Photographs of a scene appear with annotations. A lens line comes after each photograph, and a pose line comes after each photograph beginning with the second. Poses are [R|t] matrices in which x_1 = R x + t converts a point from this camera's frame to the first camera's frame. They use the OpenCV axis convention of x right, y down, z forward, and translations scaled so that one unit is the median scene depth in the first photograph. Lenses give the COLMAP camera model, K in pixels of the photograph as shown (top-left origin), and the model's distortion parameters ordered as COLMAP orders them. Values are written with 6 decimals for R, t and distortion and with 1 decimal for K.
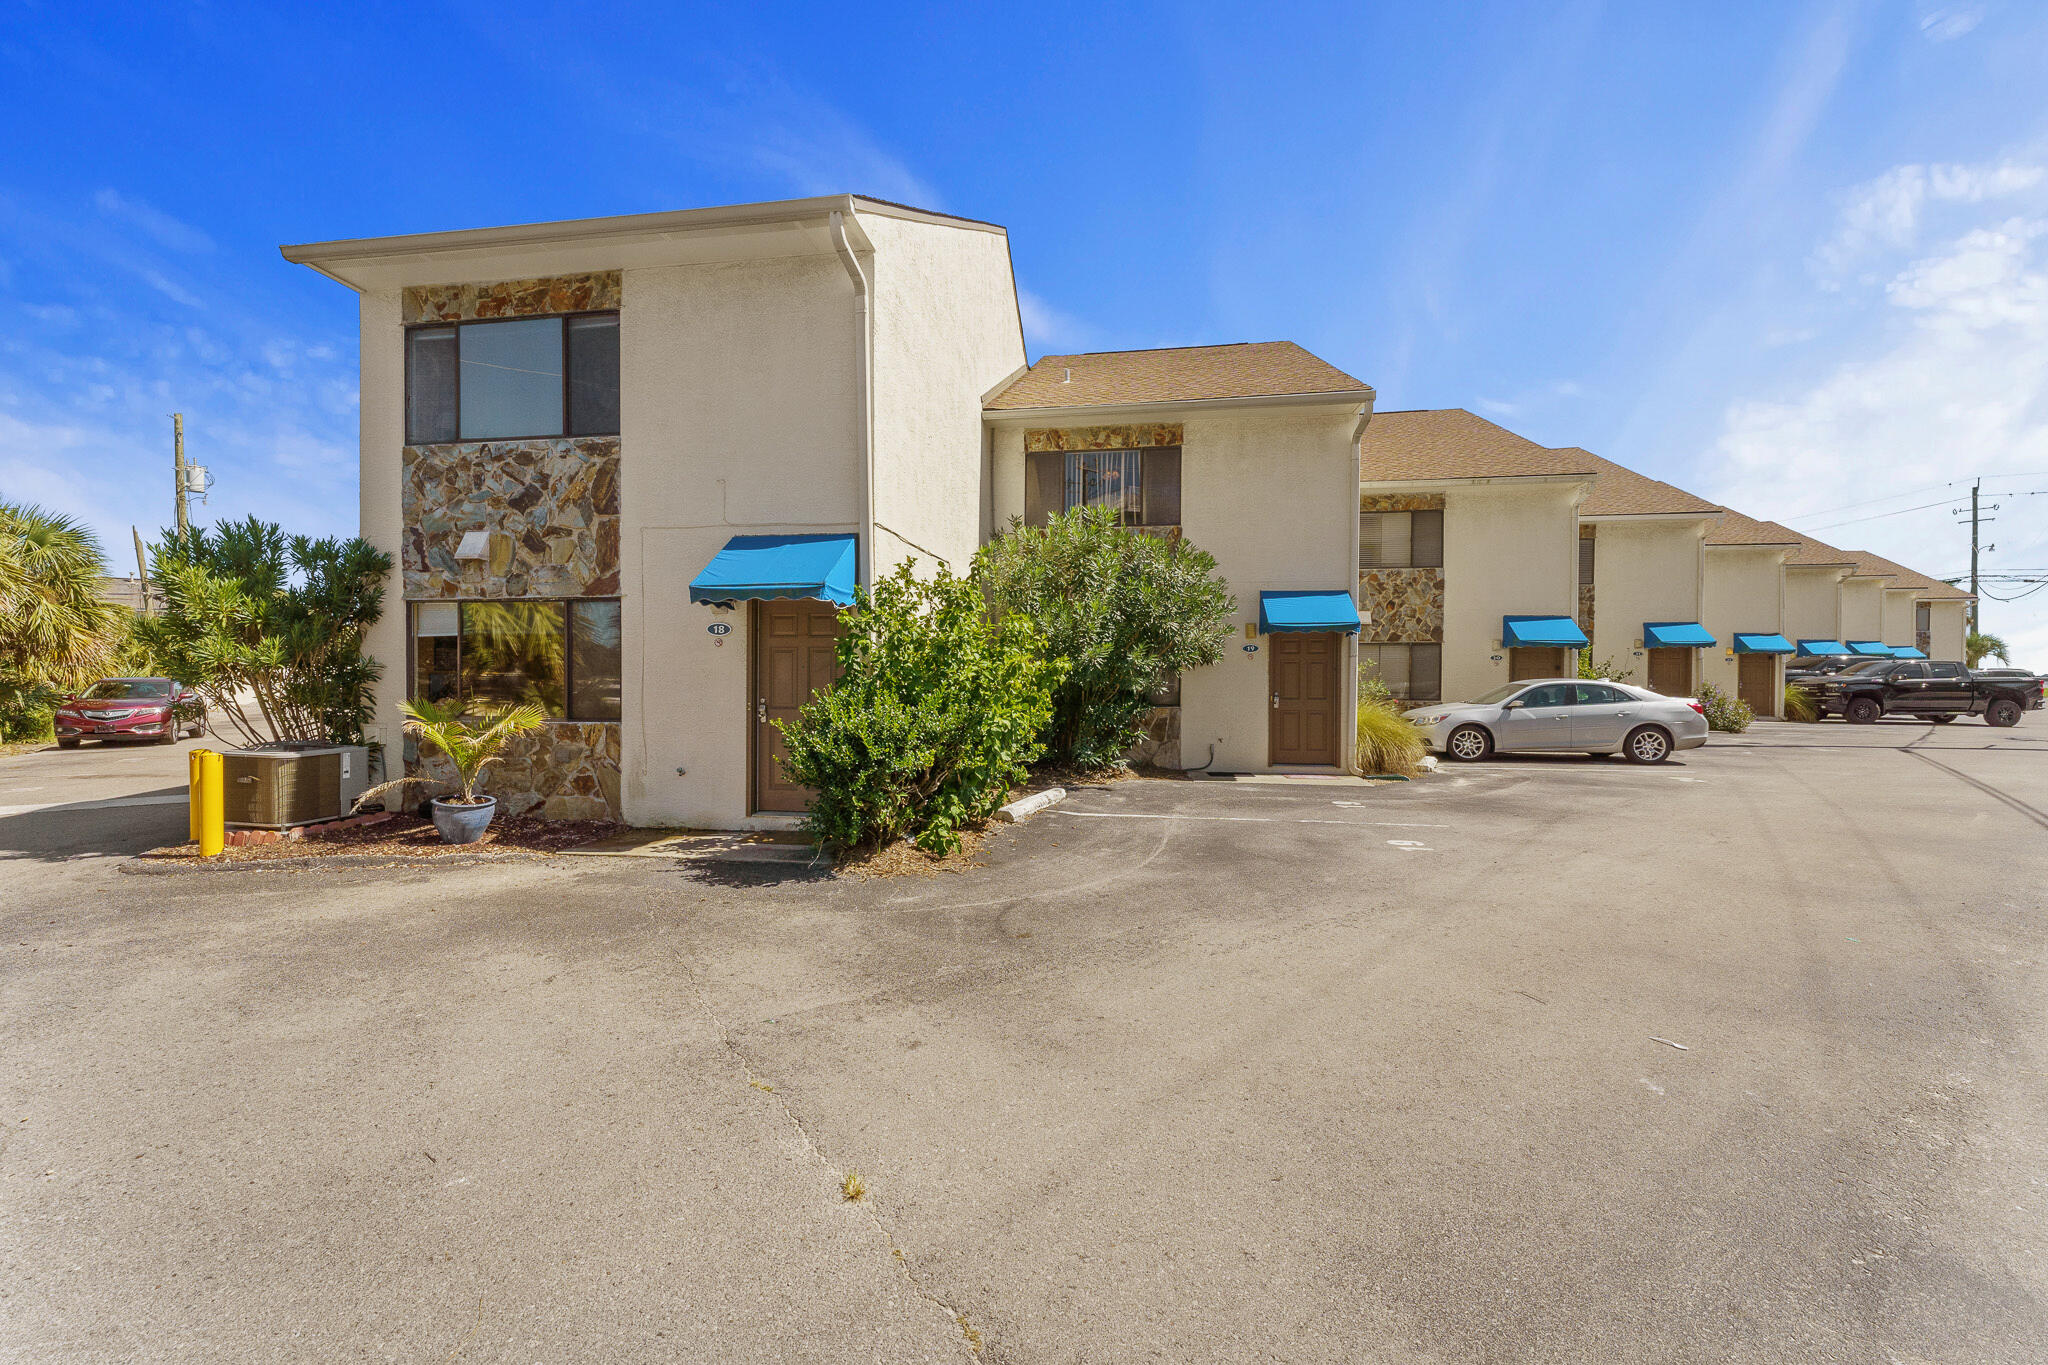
lens RADIAL K [[825.4, 0, 1033.8], [0, 825.4, 685.3], [0, 0, 1]] dist [0.008535, -0.000017]
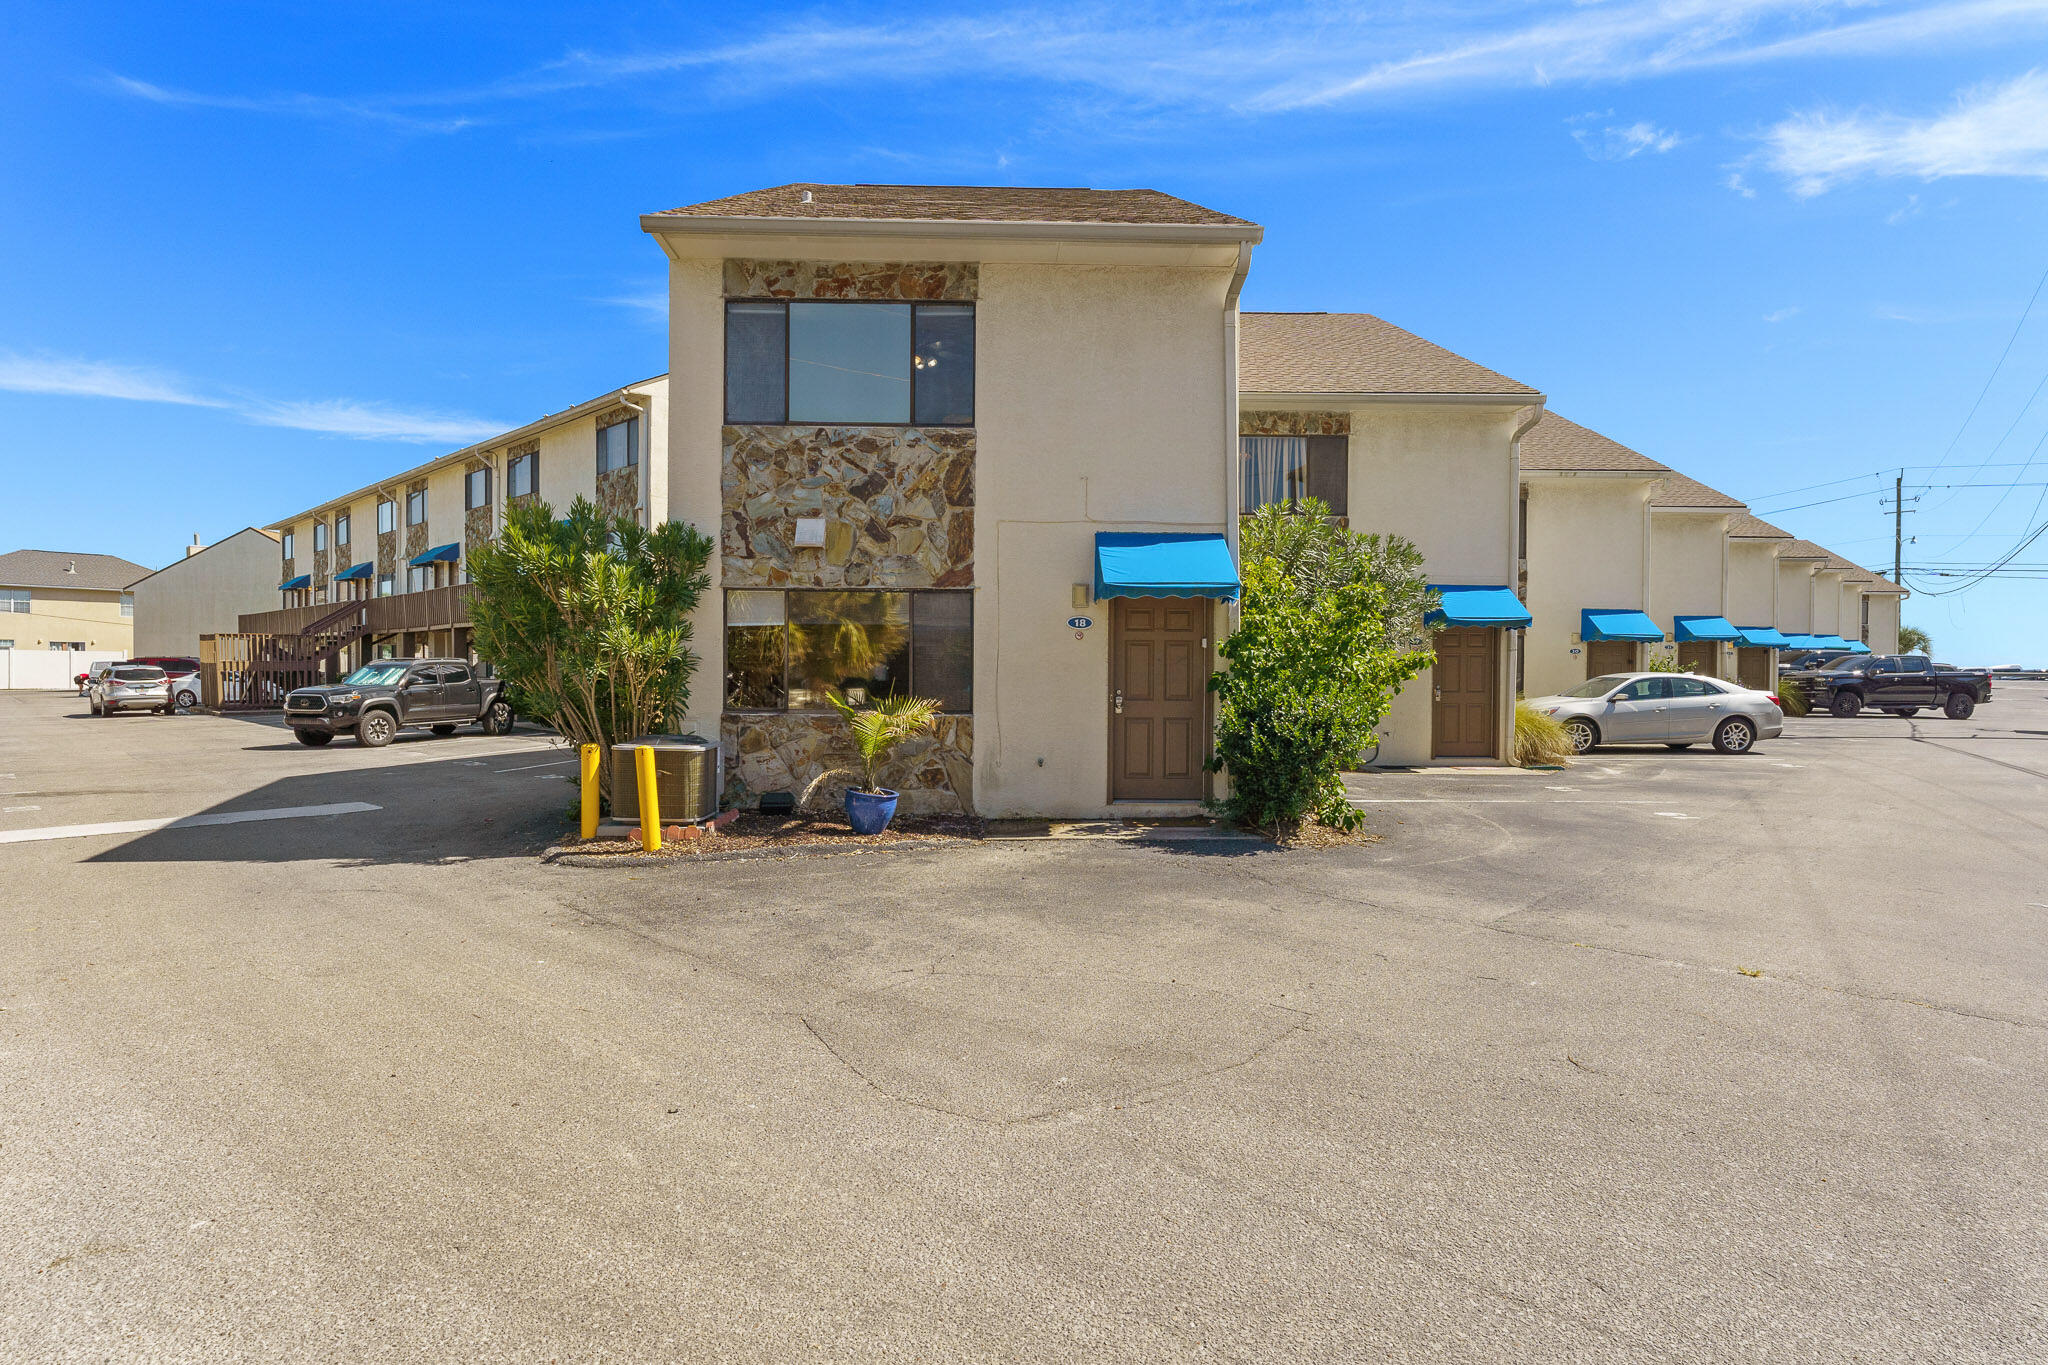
lens RADIAL K [[1070.7, 0, 1024.0], [0, 1070.7, 682.5], [0, 0, 1]] dist [0.018693, -0.000722]
pose [[0.981159, -0.000193, 0.193203, -0.663177], [-0.000246, 0.999997, 0.002250, 0.002931], [-0.193203, -0.002256, 0.981156, -0.271257]]
